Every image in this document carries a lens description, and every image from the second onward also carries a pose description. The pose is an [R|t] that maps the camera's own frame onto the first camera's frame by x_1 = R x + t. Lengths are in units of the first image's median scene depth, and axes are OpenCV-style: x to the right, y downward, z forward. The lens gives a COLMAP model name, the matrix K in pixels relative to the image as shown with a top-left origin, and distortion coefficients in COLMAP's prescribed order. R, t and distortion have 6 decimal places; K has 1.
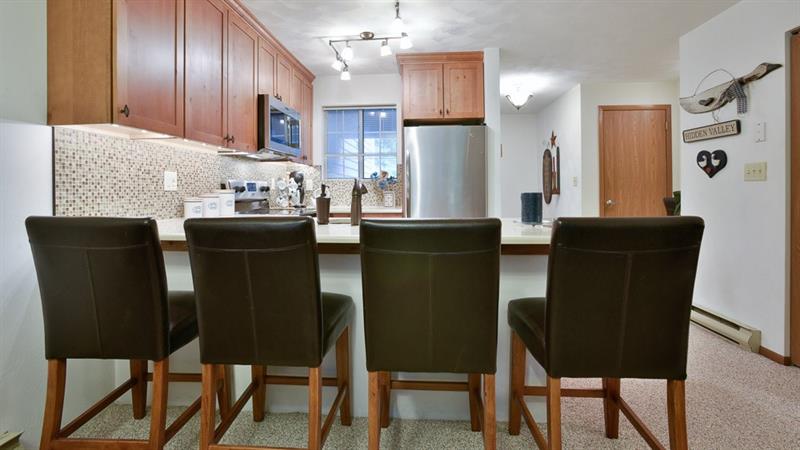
lens RADIAL K [[395.6, 0, 400.5], [0, 395.6, 225.4], [0, 0, 1]] dist [-0.034310, 0.006343]
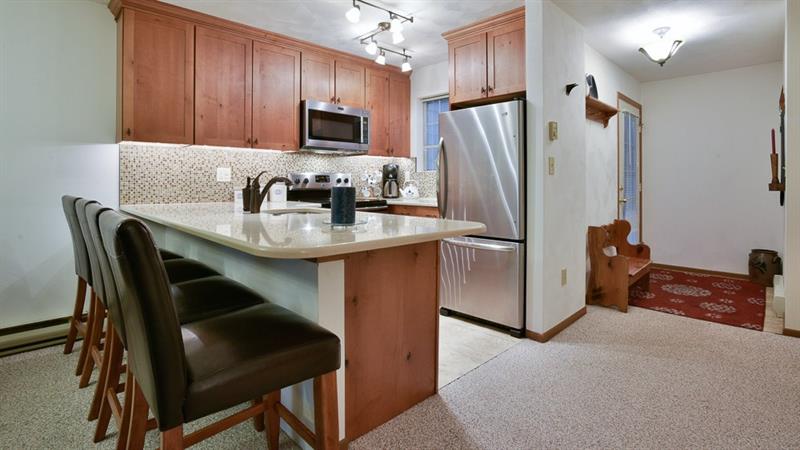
lens RADIAL K [[395.6, 0, 381.9], [0, 395.6, 215.5], [0, 0, 1]] dist [-0.034310, 0.006343]
pose [[0.739383, 0.063865, -0.670249, 0.766902], [-0.064040, 0.997649, 0.024415, -0.039180], [0.670232, 0.024871, 0.741735, 0.345835]]
